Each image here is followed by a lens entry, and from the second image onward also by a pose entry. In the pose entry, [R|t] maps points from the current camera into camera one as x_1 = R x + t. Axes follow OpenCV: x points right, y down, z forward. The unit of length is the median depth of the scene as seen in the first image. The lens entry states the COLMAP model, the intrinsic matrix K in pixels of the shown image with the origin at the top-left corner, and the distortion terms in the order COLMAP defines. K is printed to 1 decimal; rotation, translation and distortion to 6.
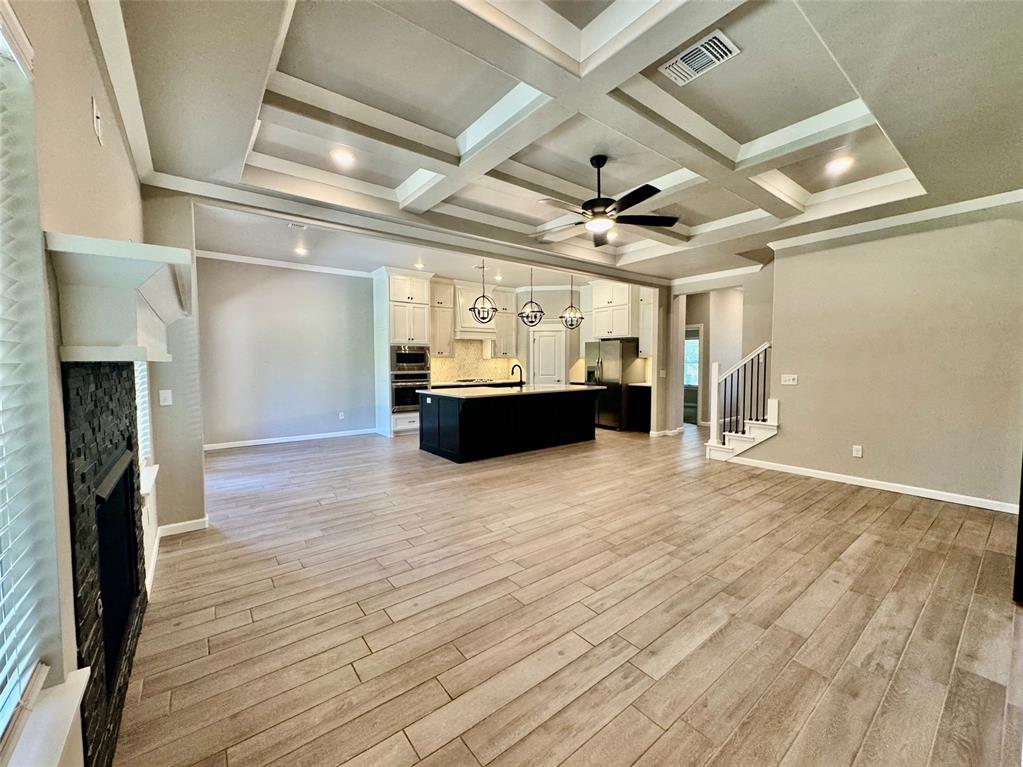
lens RADIAL K [[408.7, 0, 513.3], [0, 408.7, 382.4], [0, 0, 1]] dist [-0.000223, -0.000270]
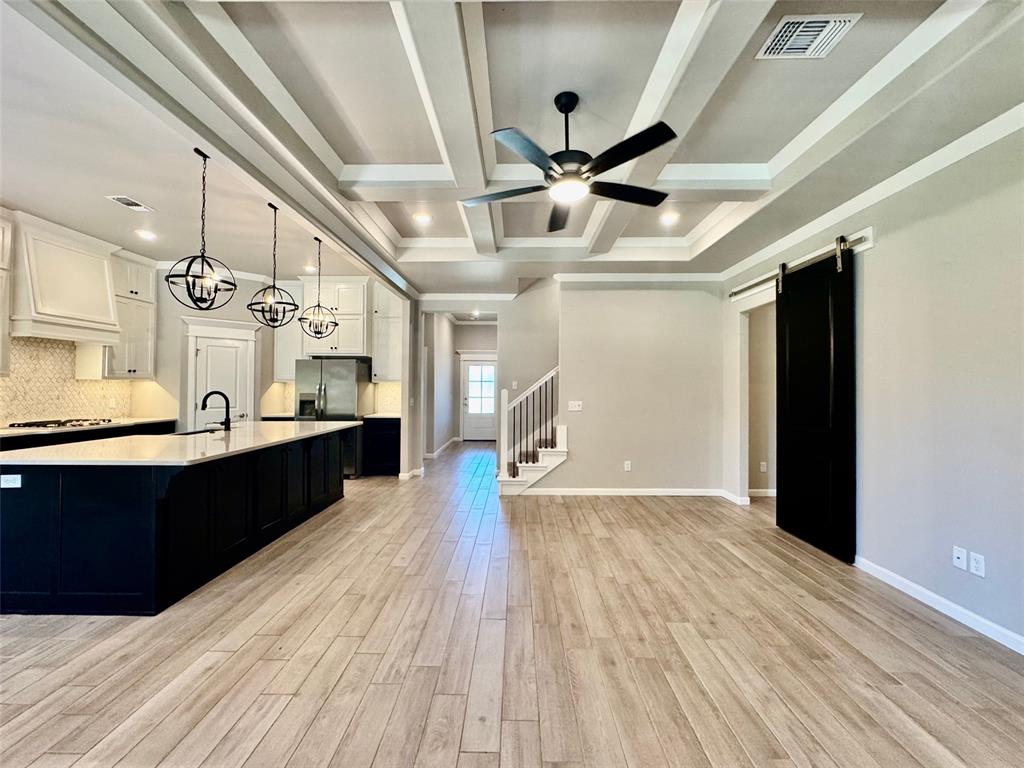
lens RADIAL K [[424.0, 0, 512.0], [0, 424.0, 384.0], [0, 0, 1]] dist [-0.001257, 0.000032]
pose [[0.624393, 0.013702, 0.780990, -0.332626], [0.032127, 0.998550, -0.043204, -0.025243], [-0.780449, 0.052067, 0.623047, 0.524761]]
